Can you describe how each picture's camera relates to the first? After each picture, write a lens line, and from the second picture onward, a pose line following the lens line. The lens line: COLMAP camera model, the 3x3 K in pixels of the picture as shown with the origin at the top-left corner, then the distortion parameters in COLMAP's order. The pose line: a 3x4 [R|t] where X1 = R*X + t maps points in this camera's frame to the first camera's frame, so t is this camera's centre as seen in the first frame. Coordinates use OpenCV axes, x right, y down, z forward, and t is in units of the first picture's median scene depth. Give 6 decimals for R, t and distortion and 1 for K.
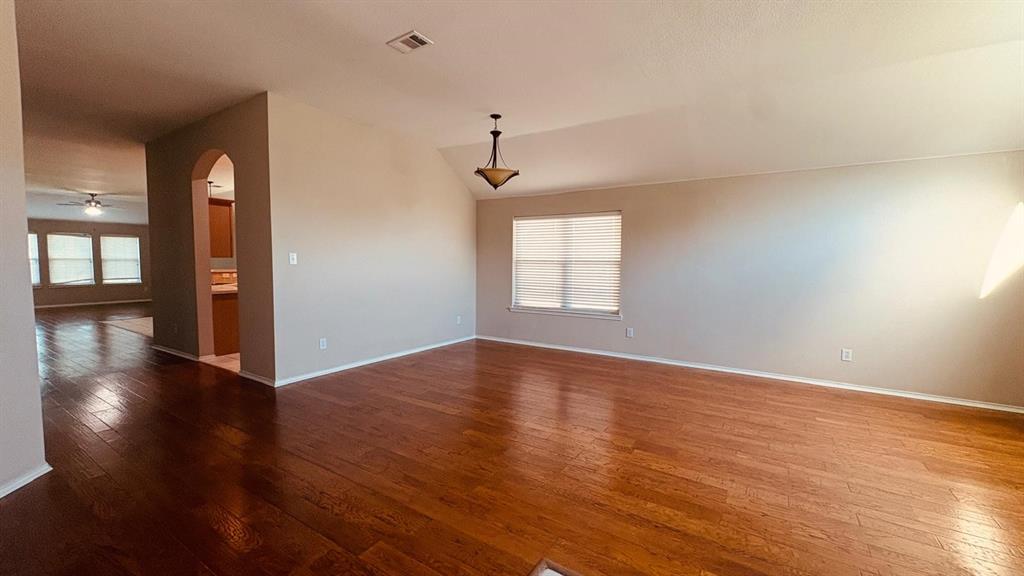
lens RADIAL K [[410.3, 0, 511.1], [0, 410.3, 287.2], [0, 0, 1]] dist [0.000129, 0.000117]
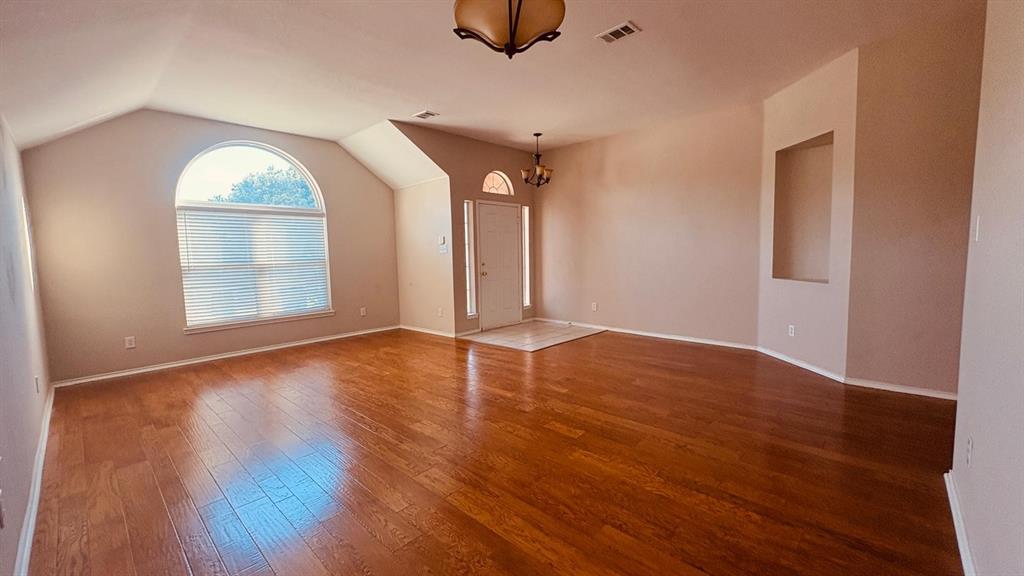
lens RADIAL K [[410.3, 0, 511.1], [0, 410.3, 287.2], [0, 0, 1]] dist [0.000129, 0.000117]
pose [[-0.982969, -0.003786, 0.183735, -0.105633], [0.023187, 0.989243, 0.144433, -0.072961], [-0.182305, 0.146233, -0.972307, 1.340496]]
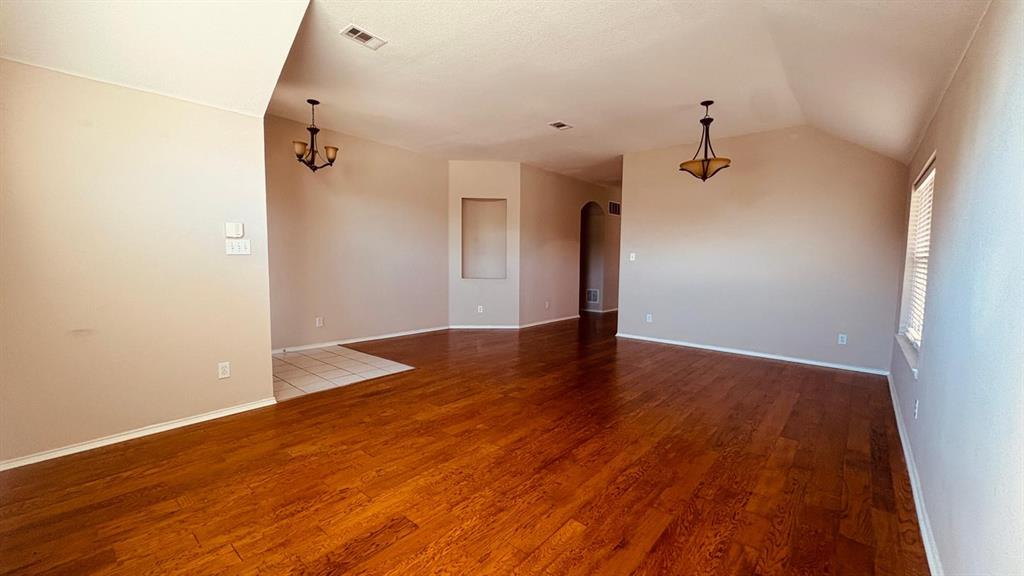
lens RADIAL K [[410.3, 0, 511.1], [0, 410.3, 287.2], [0, 0, 1]] dist [0.000129, 0.000117]
pose [[-0.139895, 0.058779, -0.988420, 0.915919], [-0.074606, 0.994773, 0.069716, -0.027059], [0.987352, 0.083495, -0.134778, 0.673543]]
